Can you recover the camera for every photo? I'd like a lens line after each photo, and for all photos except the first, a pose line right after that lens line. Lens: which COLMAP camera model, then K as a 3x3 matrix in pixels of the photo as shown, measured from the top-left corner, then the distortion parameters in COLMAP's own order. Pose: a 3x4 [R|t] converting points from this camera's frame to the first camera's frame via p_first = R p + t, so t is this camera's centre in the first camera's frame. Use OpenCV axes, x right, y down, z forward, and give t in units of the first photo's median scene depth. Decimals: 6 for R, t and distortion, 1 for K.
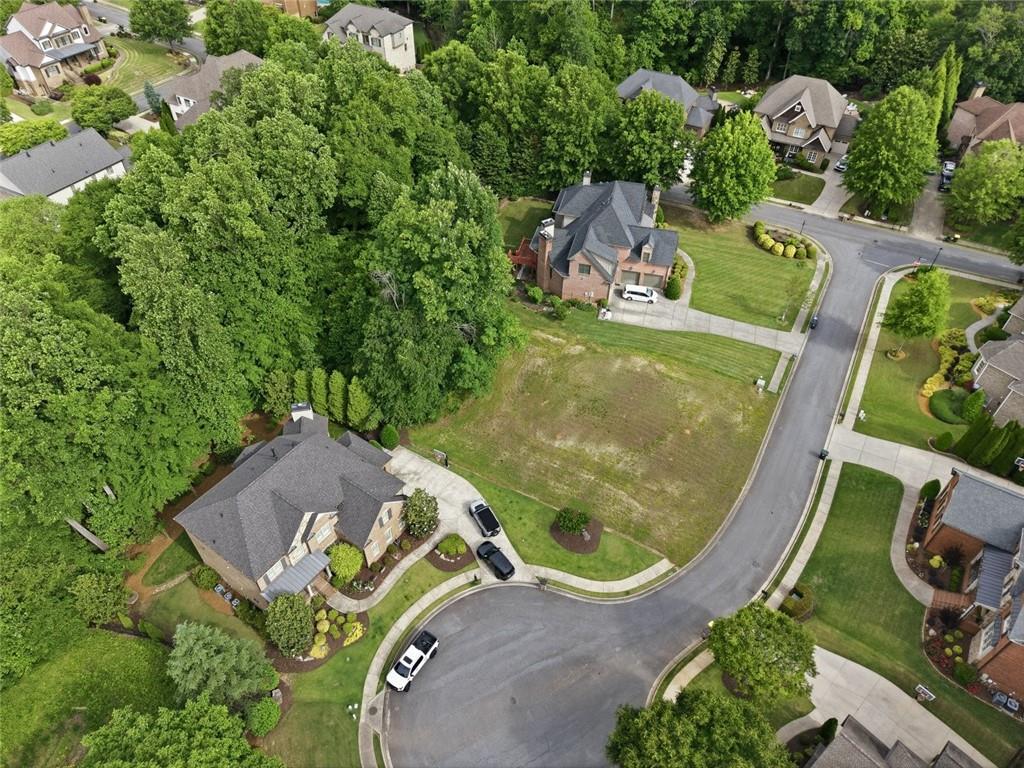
lens RADIAL K [[682.5, 0, 512.1], [0, 682.5, 386.5], [0, 0, 1]] dist [0.036364, -0.031249]
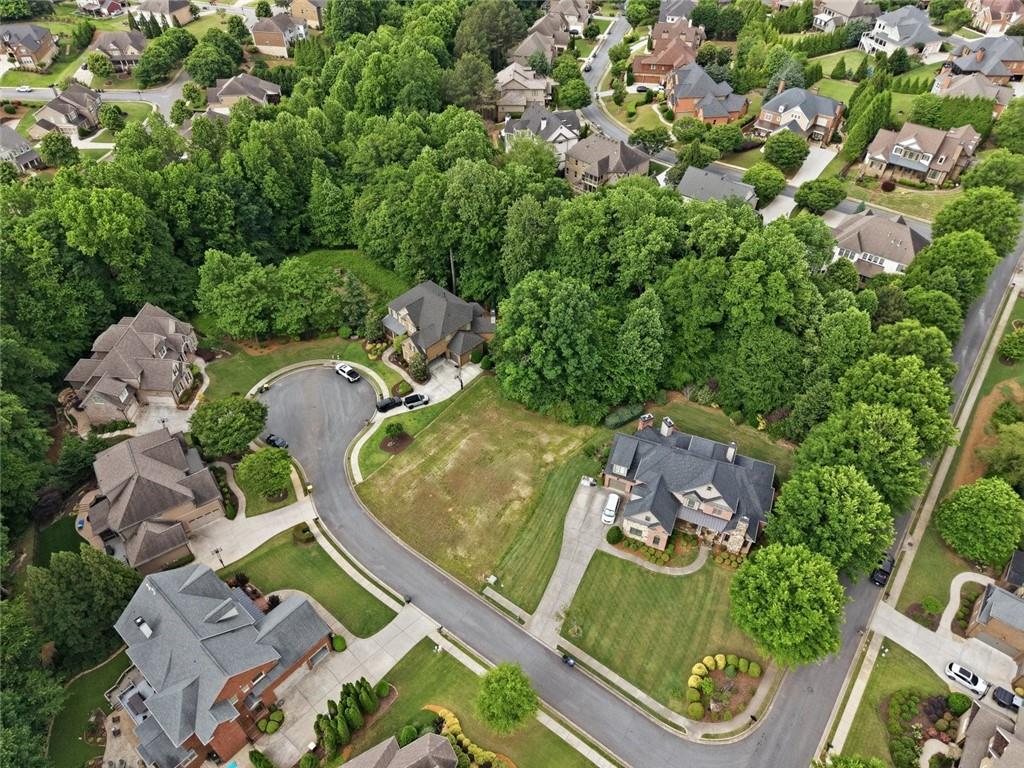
lens RADIAL K [[681.3, 0, 512.0], [0, 681.3, 384.0], [0, 0, 1]] dist [0.091984, -0.161785]
pose [[-0.145362, 0.677537, -0.720981, 1.074115], [-0.695298, 0.448473, 0.561633, -0.906147], [0.703868, 0.582937, 0.405899, 0.427155]]
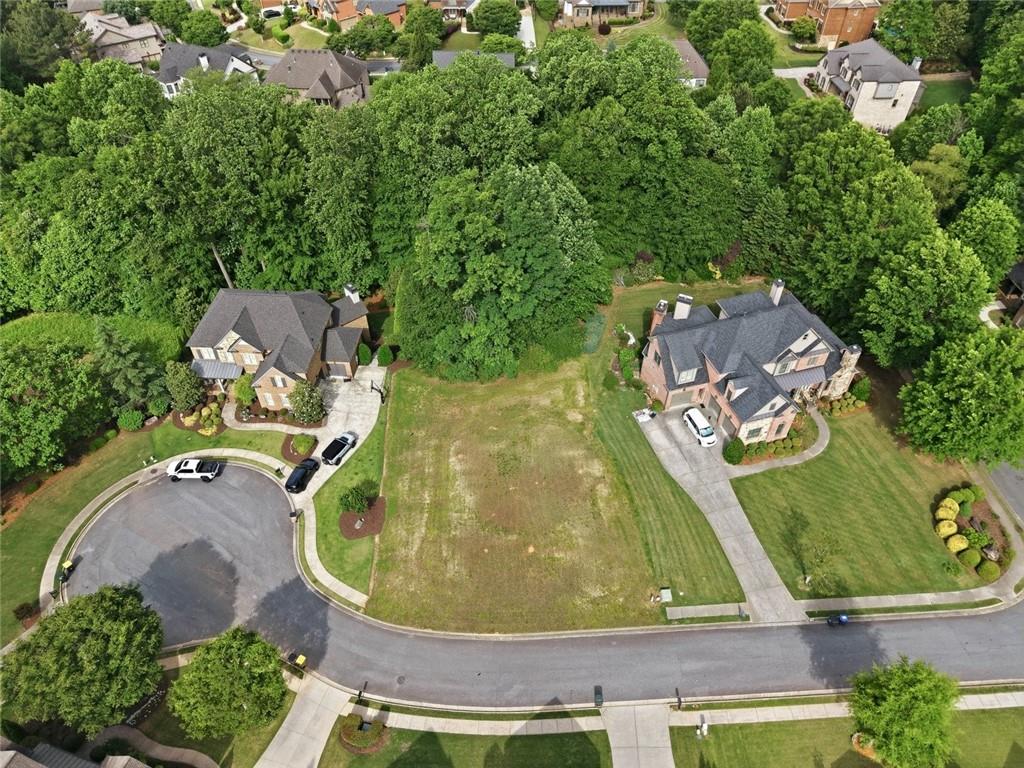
lens RADIAL K [[682.5, 0, 512.1], [0, 682.5, 386.5], [0, 0, 1]] dist [0.036364, -0.031249]
pose [[0.521957, 0.595784, -0.610411, 0.675041], [-0.597742, 0.766003, 0.236524, -0.290978], [0.608494, 0.241413, 0.755946, 0.304385]]
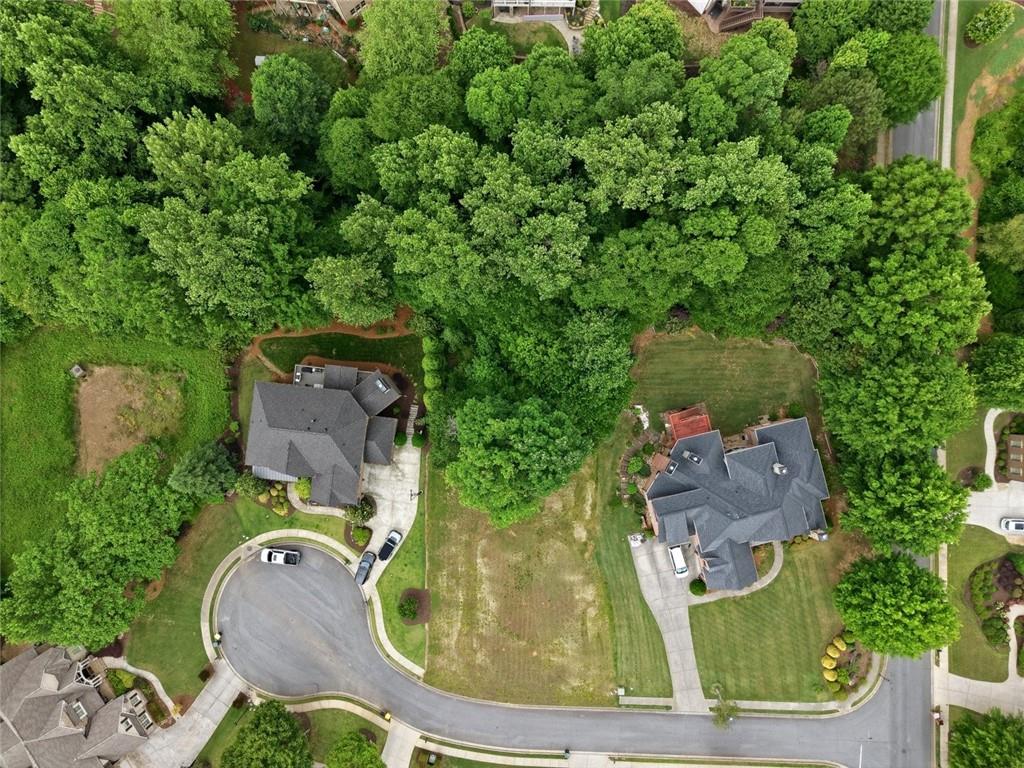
lens RADIAL K [[693.0, 0, 508.7], [0, 693.0, 380.4], [0, 0, 1]] dist [0.012293, -0.001146]
pose [[0.473596, 0.880649, -0.012813, -0.191579], [-0.612318, 0.339680, 0.713921, -1.010290], [0.633066, -0.330265, 0.700109, 0.269747]]
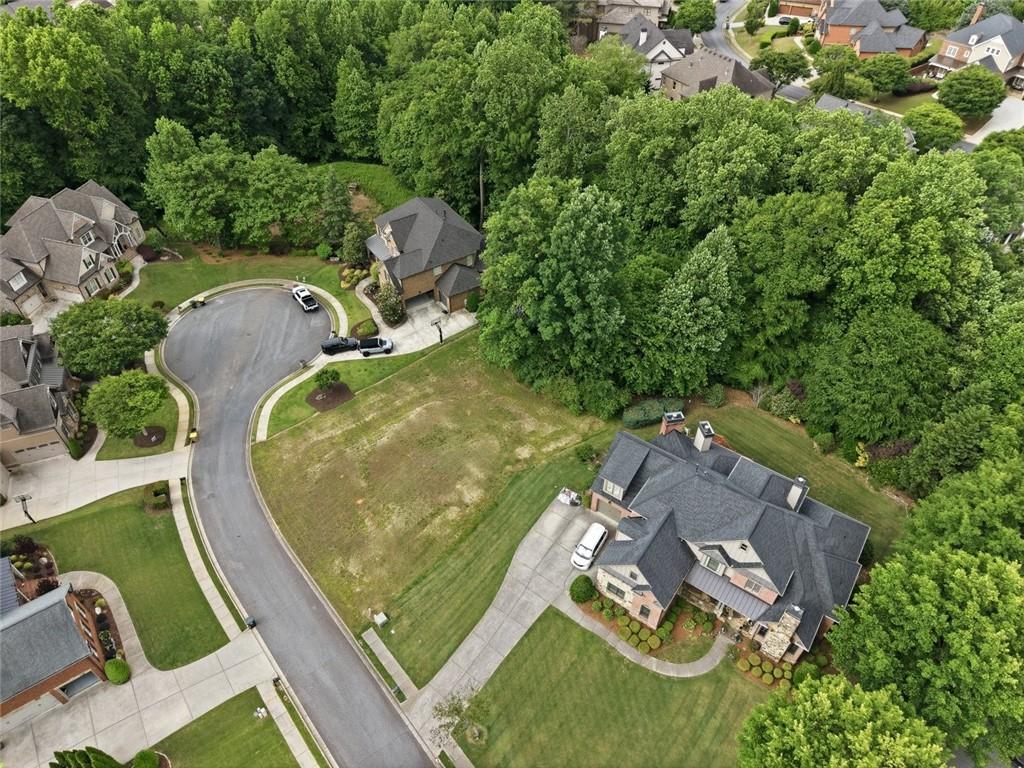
lens RADIAL K [[682.5, 0, 512.1], [0, 682.5, 386.5], [0, 0, 1]] dist [0.036364, -0.031249]
pose [[-0.359934, 0.651170, -0.668151, 0.722710], [-0.659925, 0.328540, 0.675693, -0.762245], [0.659505, 0.684134, 0.311470, 0.782543]]
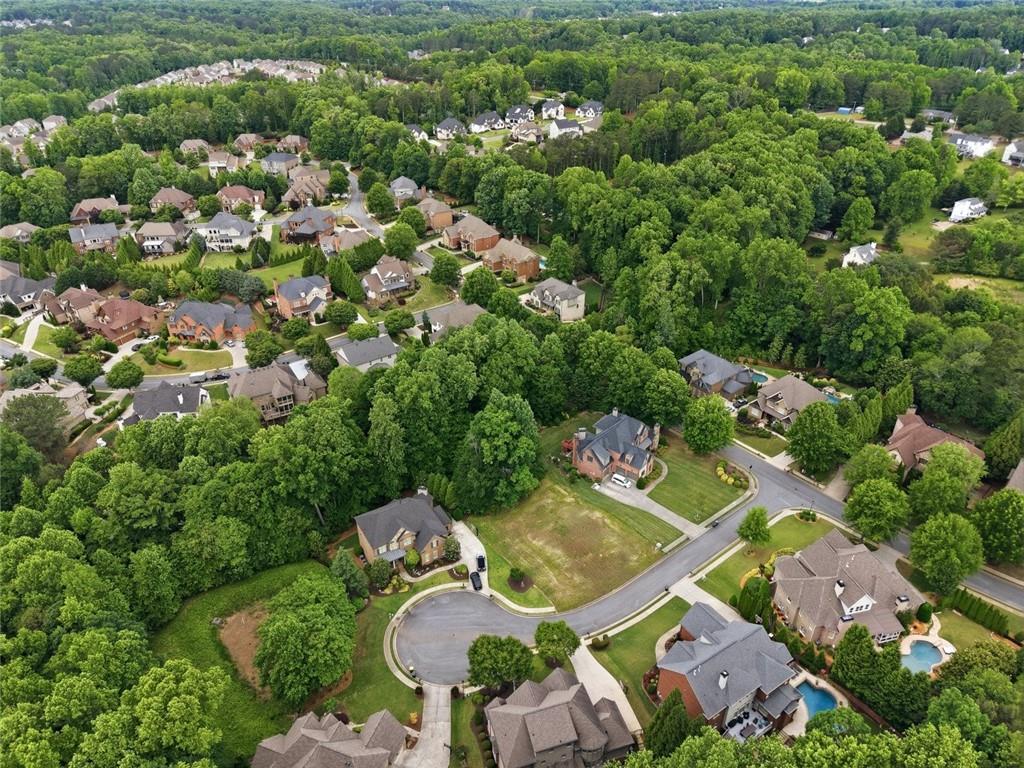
lens RADIAL K [[681.3, 0, 512.0], [0, 681.3, 384.0], [0, 0, 1]] dist [0.091984, -0.161785]
pose [[0.913524, 0.198050, -0.355316, 0.634343], [-0.277448, 0.942129, -0.188189, 0.047573], [0.297483, 0.270497, 0.915607, -0.945596]]
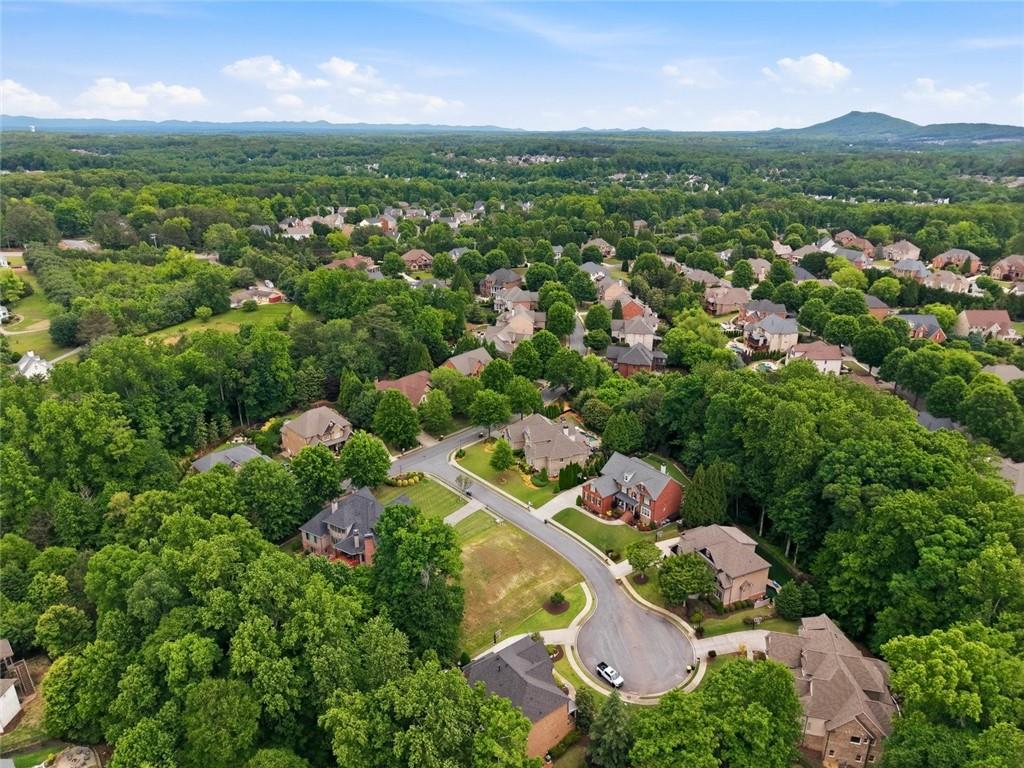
lens RADIAL K [[681.3, 0, 512.0], [0, 681.3, 384.0], [0, 0, 1]] dist [0.091984, -0.161785]
pose [[0.296921, -0.341899, 0.891596, -1.405541], [0.671039, 0.738998, 0.059911, -0.437227], [-0.679371, 0.580507, 0.448851, -0.159632]]
